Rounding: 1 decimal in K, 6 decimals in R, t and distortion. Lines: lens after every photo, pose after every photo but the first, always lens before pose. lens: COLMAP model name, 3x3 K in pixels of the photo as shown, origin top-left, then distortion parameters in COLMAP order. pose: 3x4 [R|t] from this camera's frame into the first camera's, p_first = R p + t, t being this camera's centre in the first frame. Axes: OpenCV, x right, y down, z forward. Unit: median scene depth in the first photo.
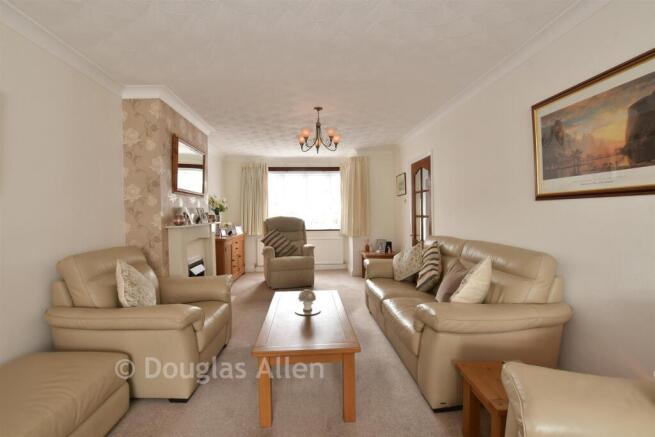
lens RADIAL K [[288.1, 0, 327.6], [0, 288.1, 217.4], [0, 0, 1]] dist [-0.025160, -0.000245]
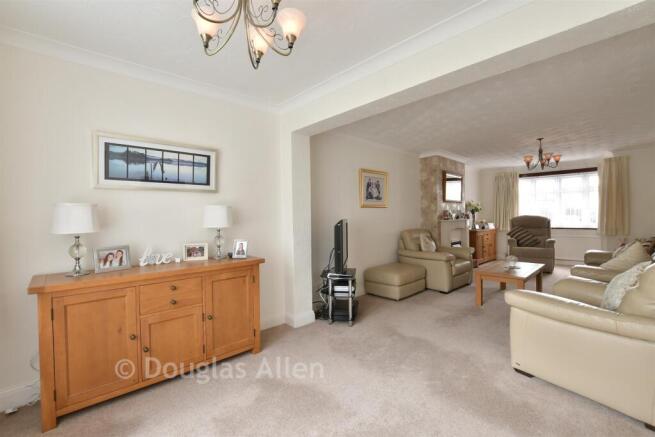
lens RADIAL K [[288.1, 0, 329.0], [0, 288.1, 217.4], [0, 0, 1]] dist [-0.025160, -0.000245]
pose [[0.638148, 0.010081, -0.769848, 0.354172], [-0.006984, 0.999949, 0.007305, 0.002630], [0.769882, 0.000715, 0.638186, -0.641177]]
